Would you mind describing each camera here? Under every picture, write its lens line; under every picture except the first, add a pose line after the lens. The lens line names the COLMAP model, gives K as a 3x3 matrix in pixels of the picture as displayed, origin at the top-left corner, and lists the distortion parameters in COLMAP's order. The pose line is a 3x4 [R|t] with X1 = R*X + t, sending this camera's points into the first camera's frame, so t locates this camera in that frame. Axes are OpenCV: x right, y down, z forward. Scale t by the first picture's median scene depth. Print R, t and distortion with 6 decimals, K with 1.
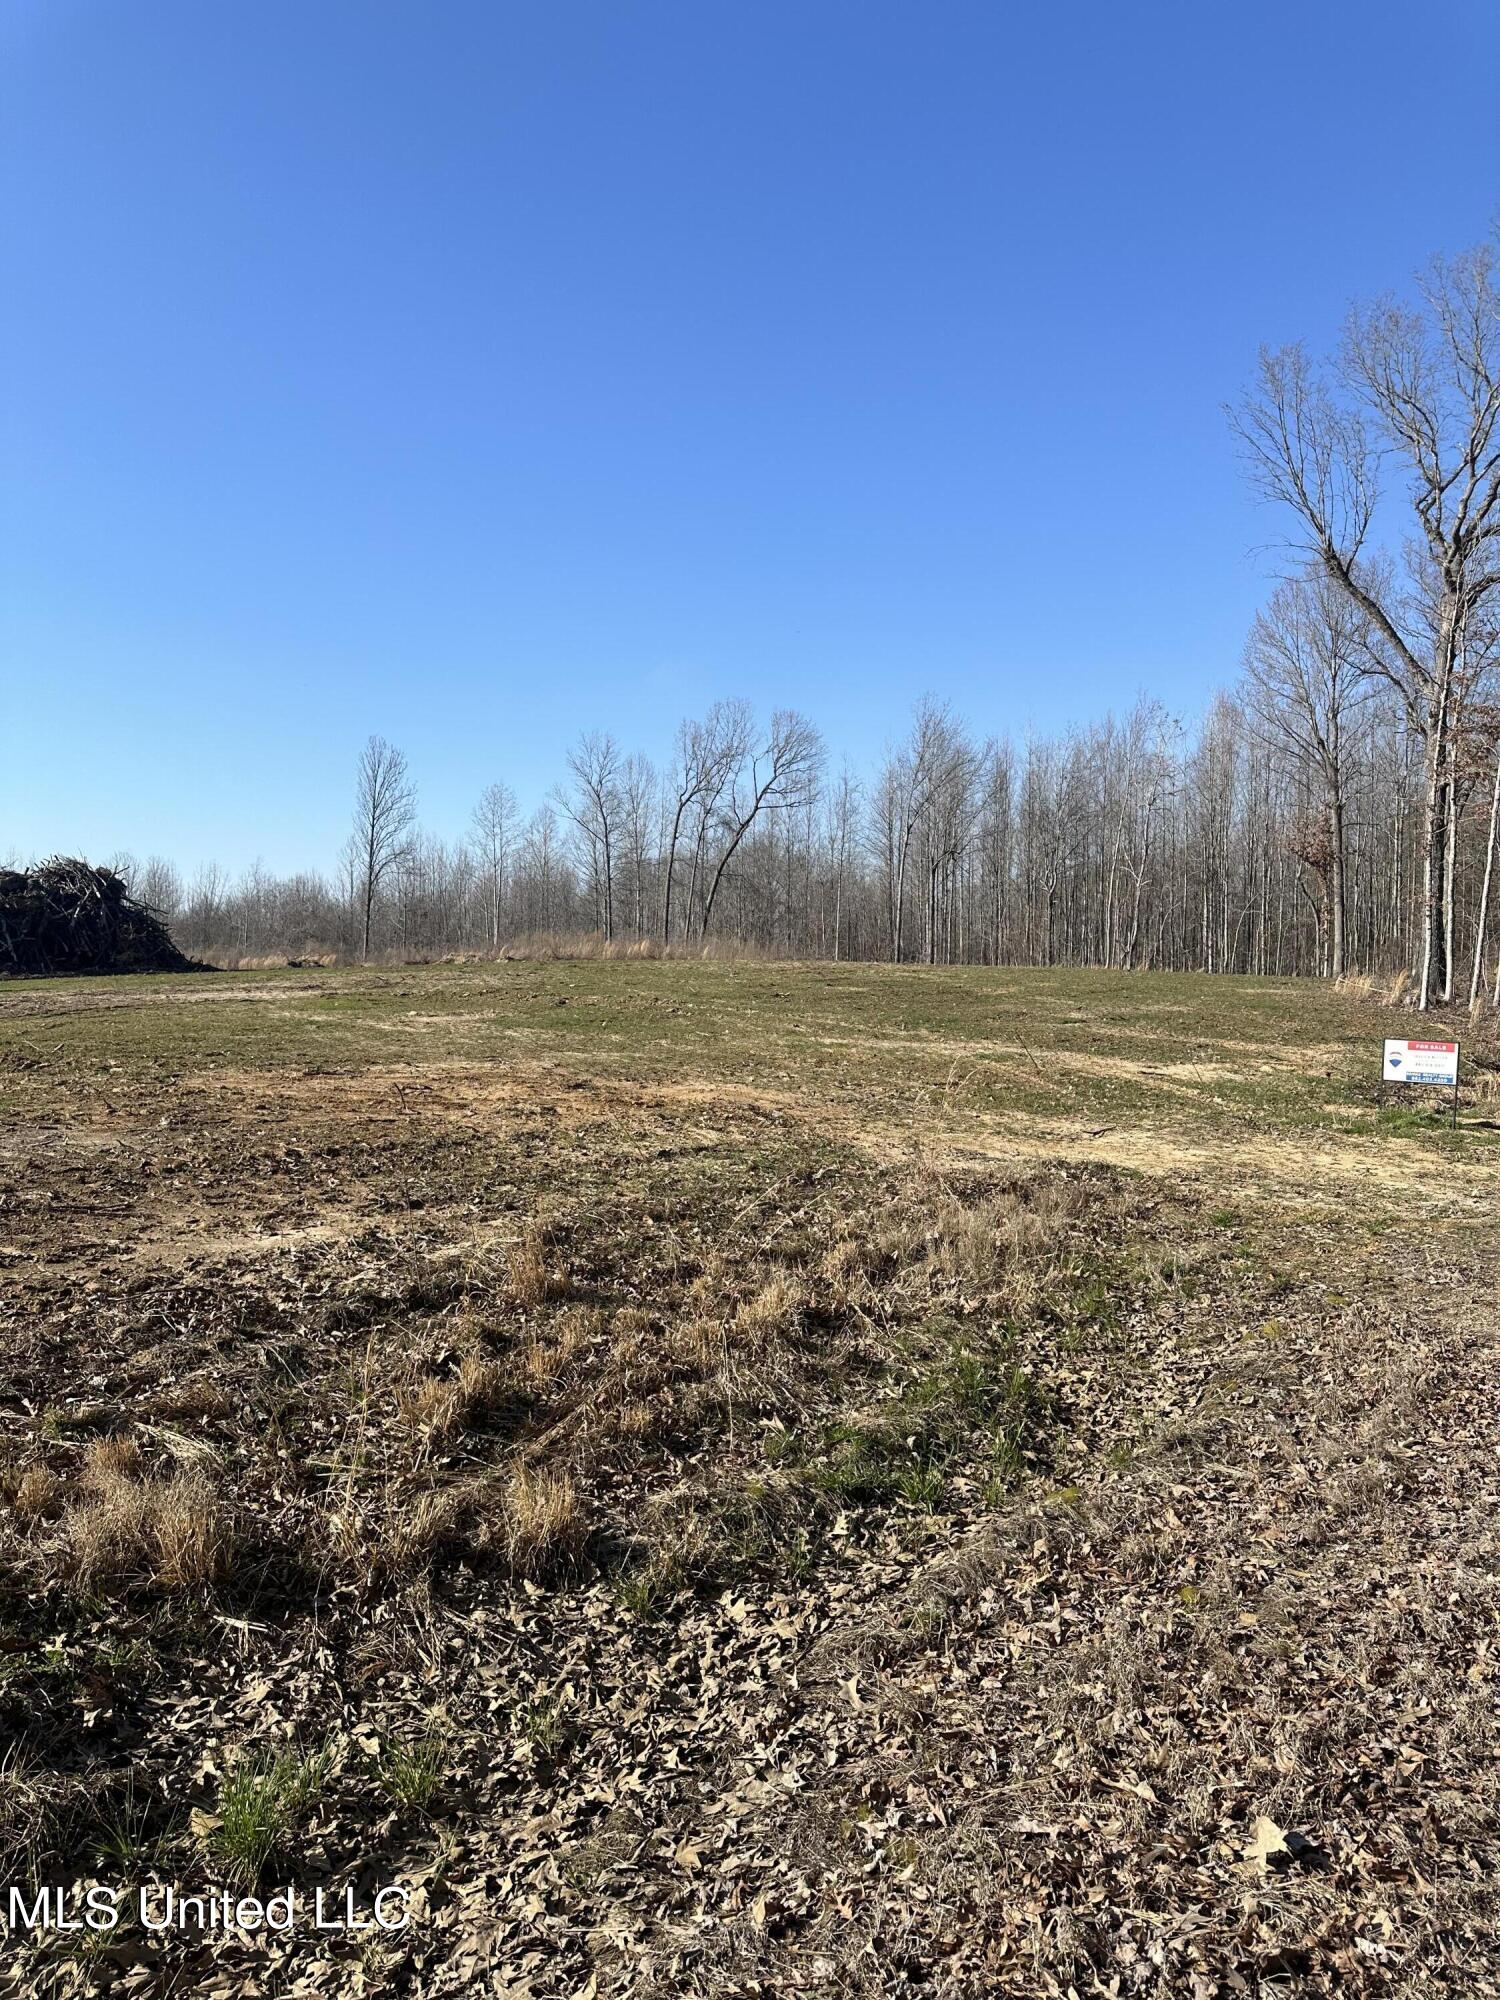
lens RADIAL K [[1417.6, 0, 736.3], [0, 1417.6, 986.6], [0, 0, 1]] dist [0.062281, -0.060007]
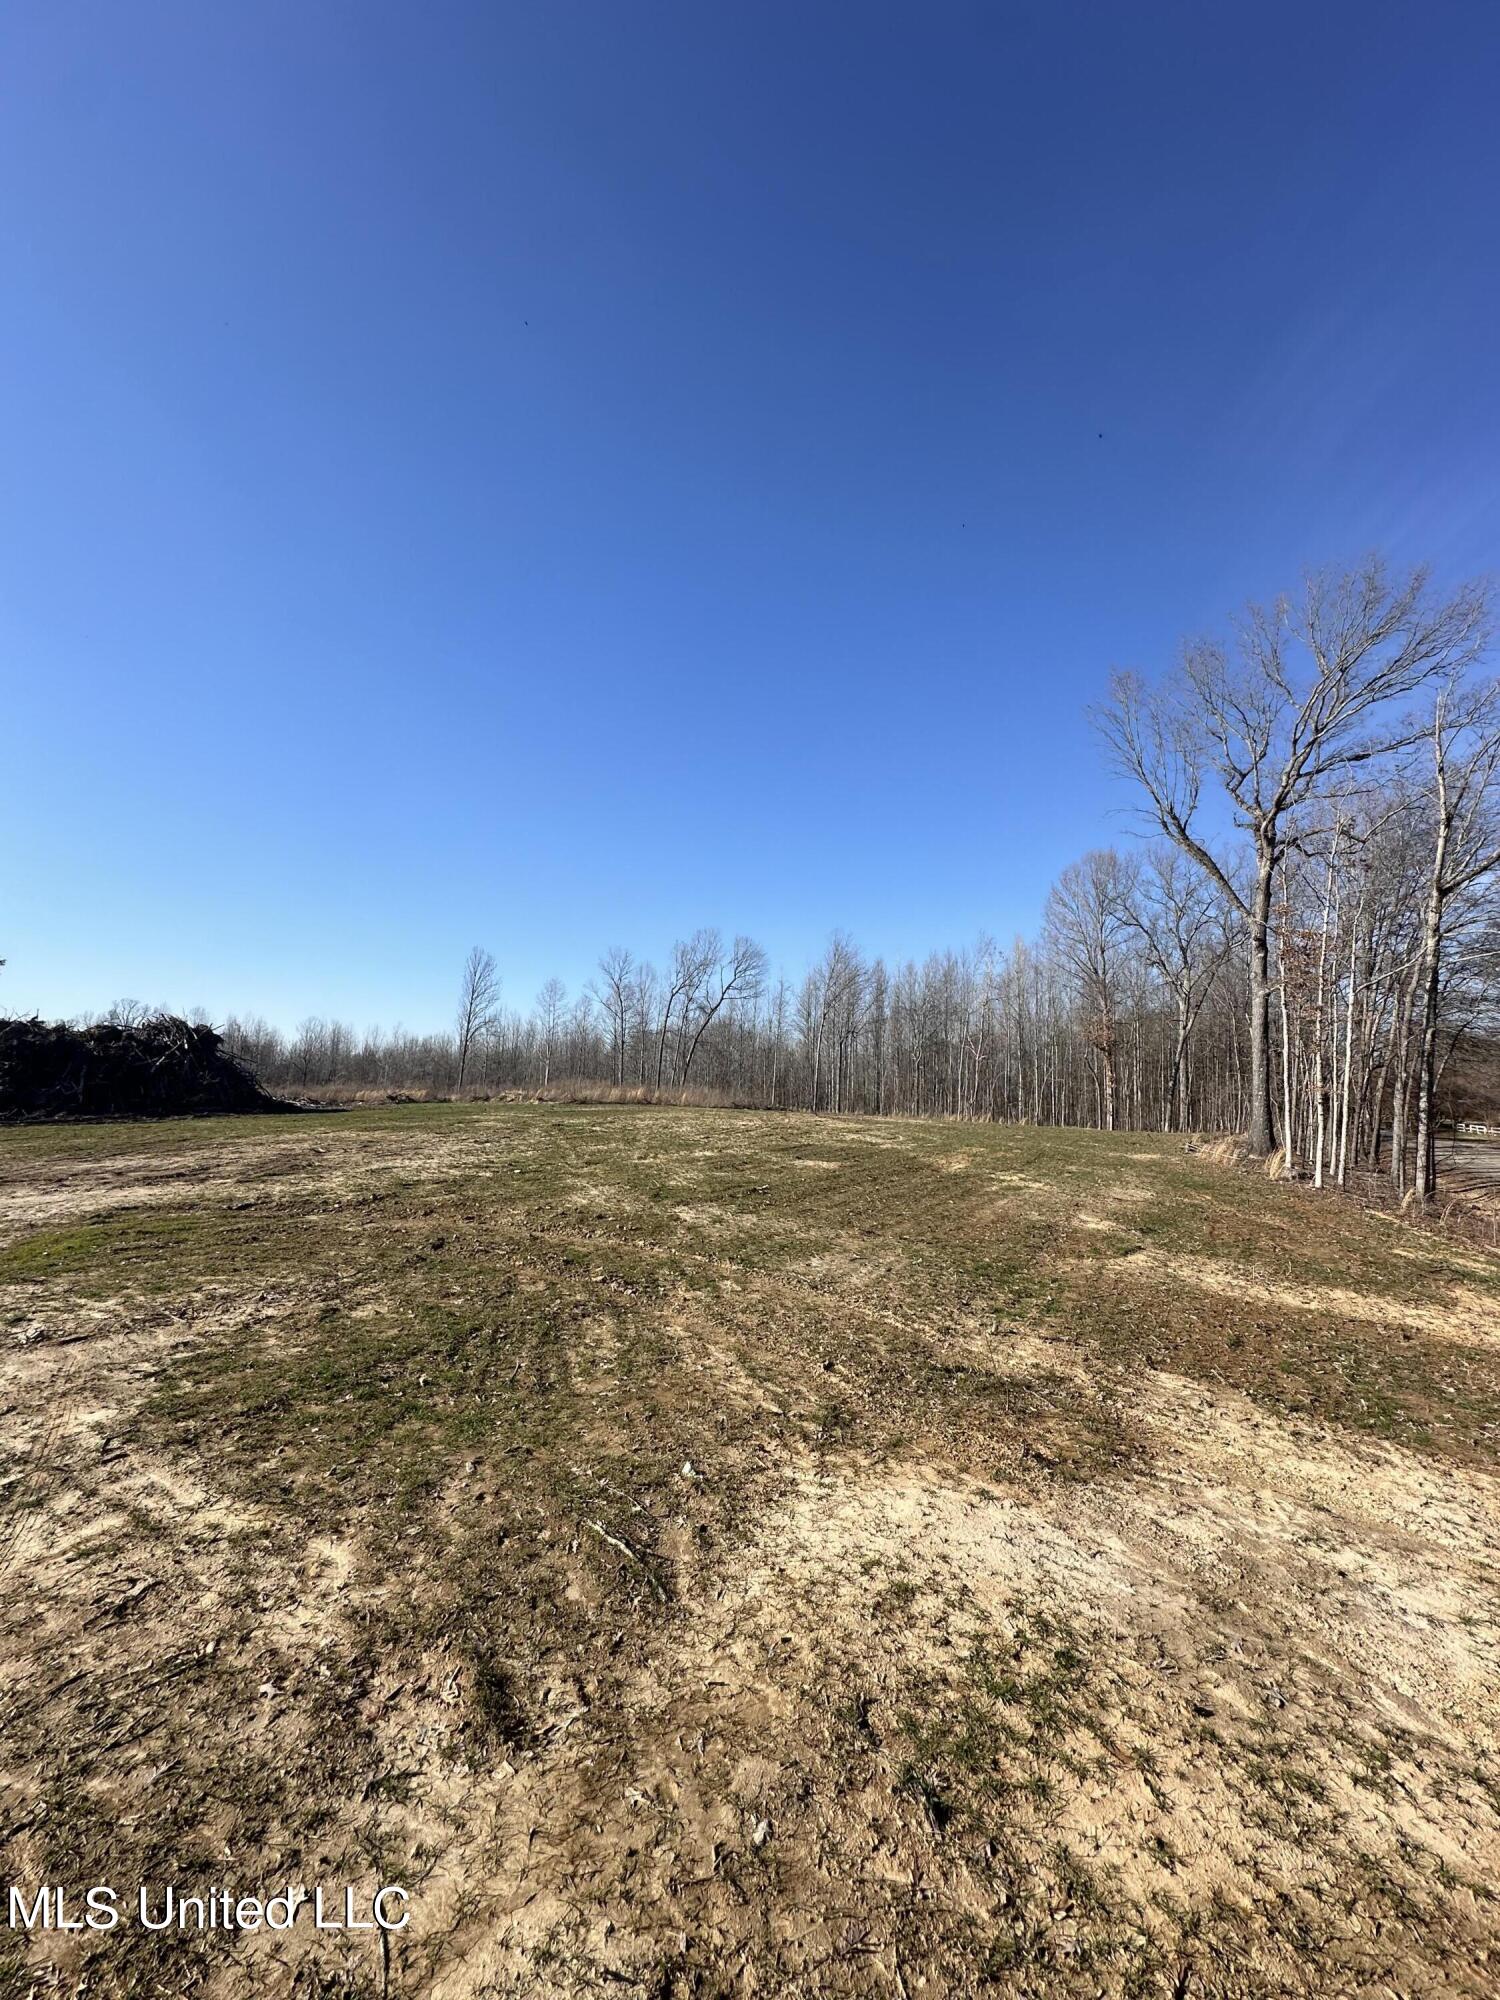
lens RADIAL K [[810.1, 0, 752.7], [0, 810.1, 992.2], [0, 0, 1]] dist [-0.003064, 0.000466]
pose [[0.997893, 0.034711, 0.054811, -0.001572], [-0.026753, 0.989822, -0.139775, -0.029830], [-0.059105, 0.138014, 0.988665, 0.323631]]
